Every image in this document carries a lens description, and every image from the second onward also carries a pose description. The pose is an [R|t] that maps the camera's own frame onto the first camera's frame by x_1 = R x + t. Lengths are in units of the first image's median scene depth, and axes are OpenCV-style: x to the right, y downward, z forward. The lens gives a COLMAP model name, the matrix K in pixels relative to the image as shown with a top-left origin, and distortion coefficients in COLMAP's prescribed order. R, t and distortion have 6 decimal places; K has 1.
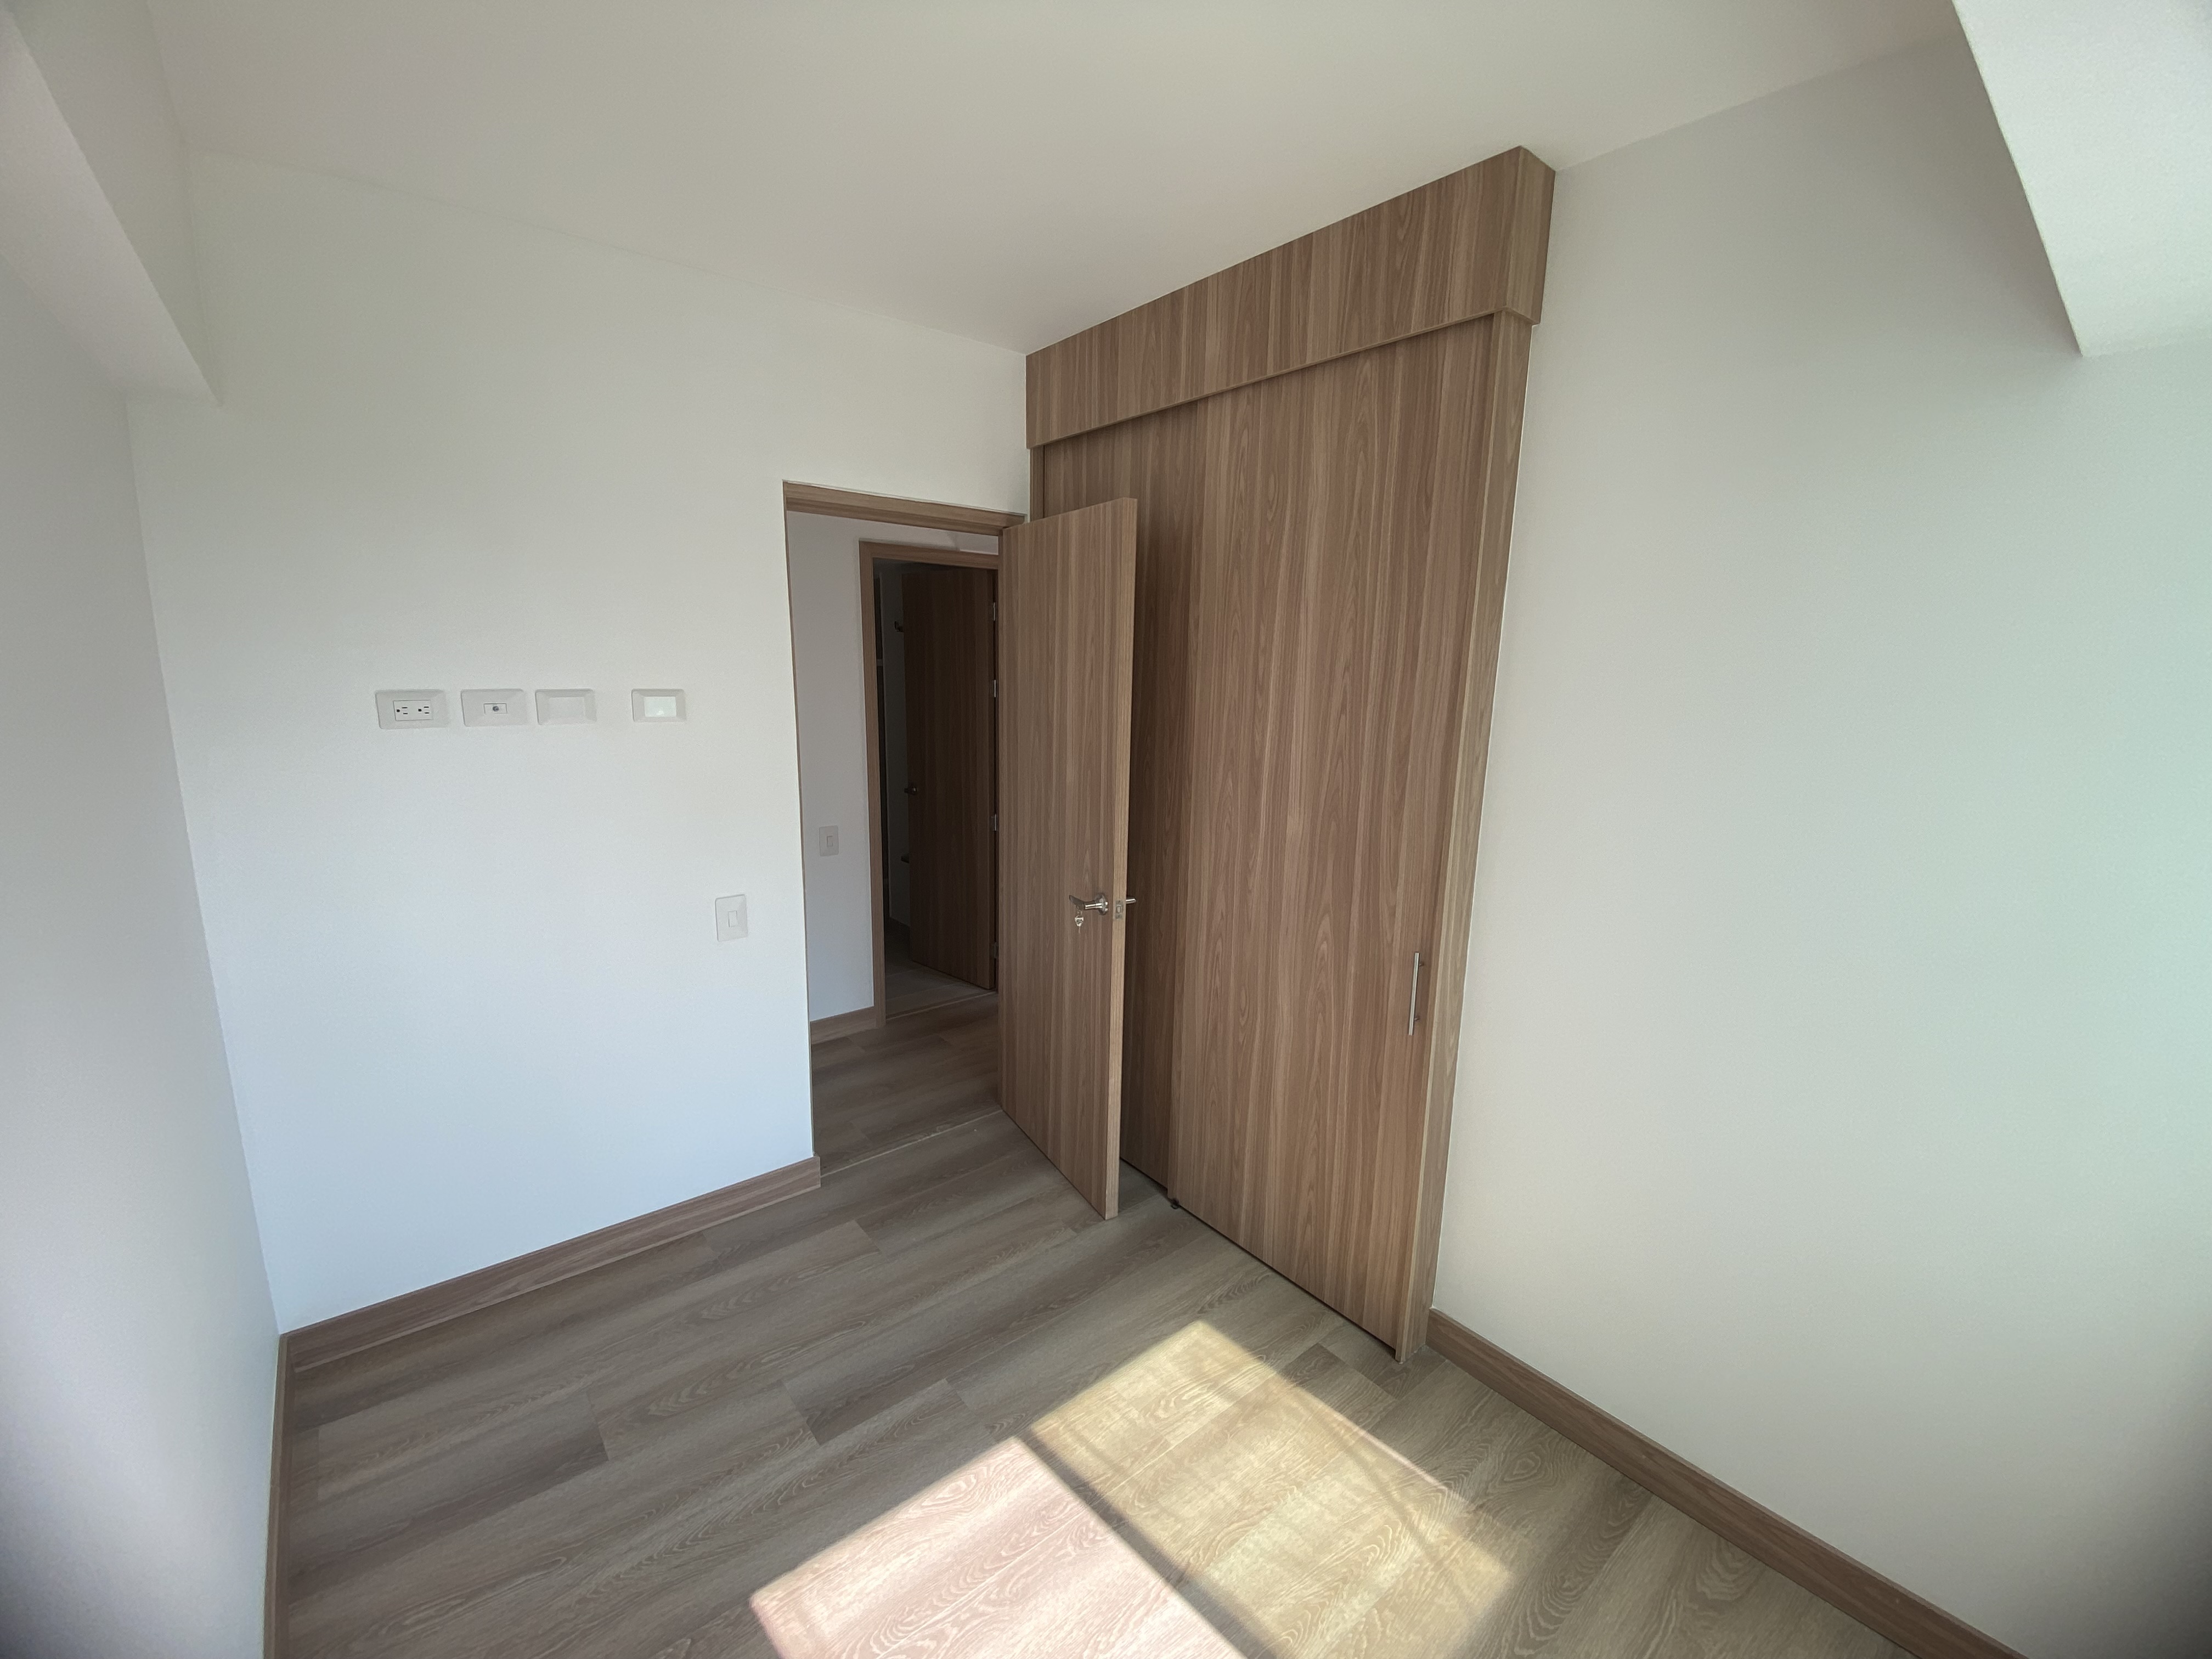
lens RADIAL K [[901.3, 0, 1100.5], [0, 901.3, 832.3], [0, 0, 1]] dist [0.000264, 0.000297]
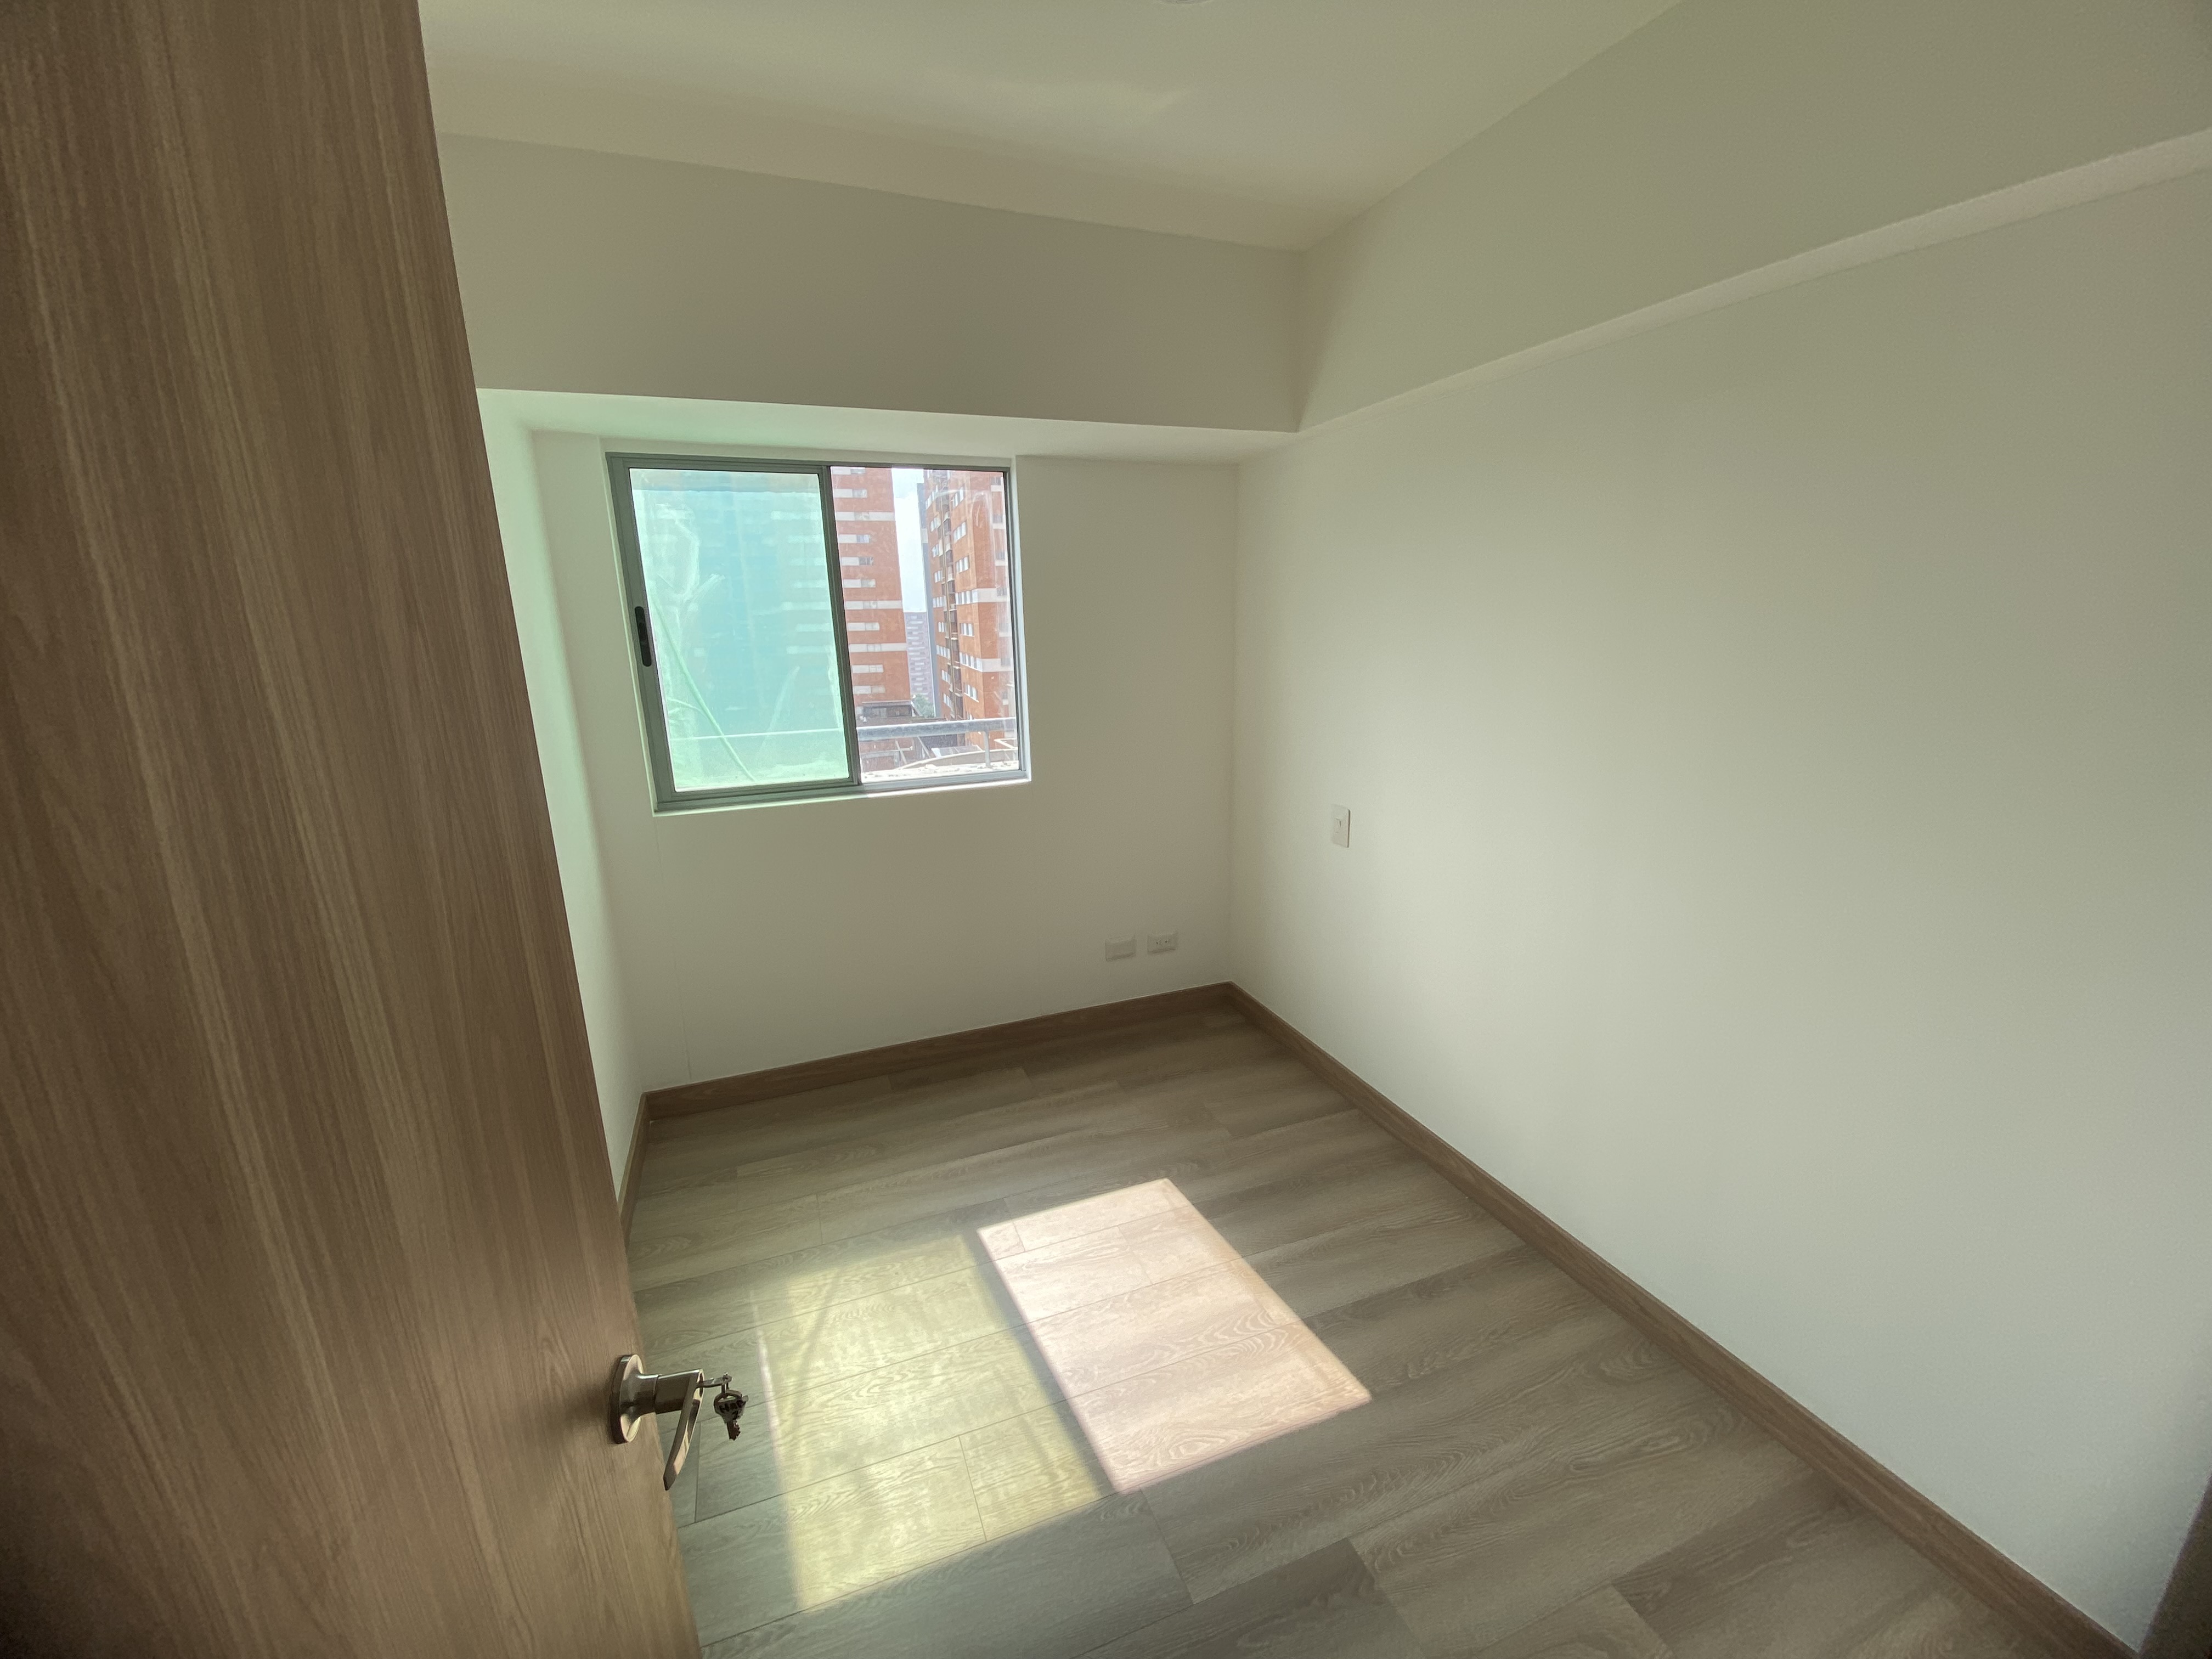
lens RADIAL K [[901.3, 0, 1099.7], [0, 901.3, 828.2], [0, 0, 1]] dist [0.000264, 0.000297]
pose [[-0.948604, -0.066365, 0.309427, -0.323209], [0.075098, 0.902628, 0.423820, -0.291139], [-0.307425, 0.425275, -0.851253, 1.570268]]
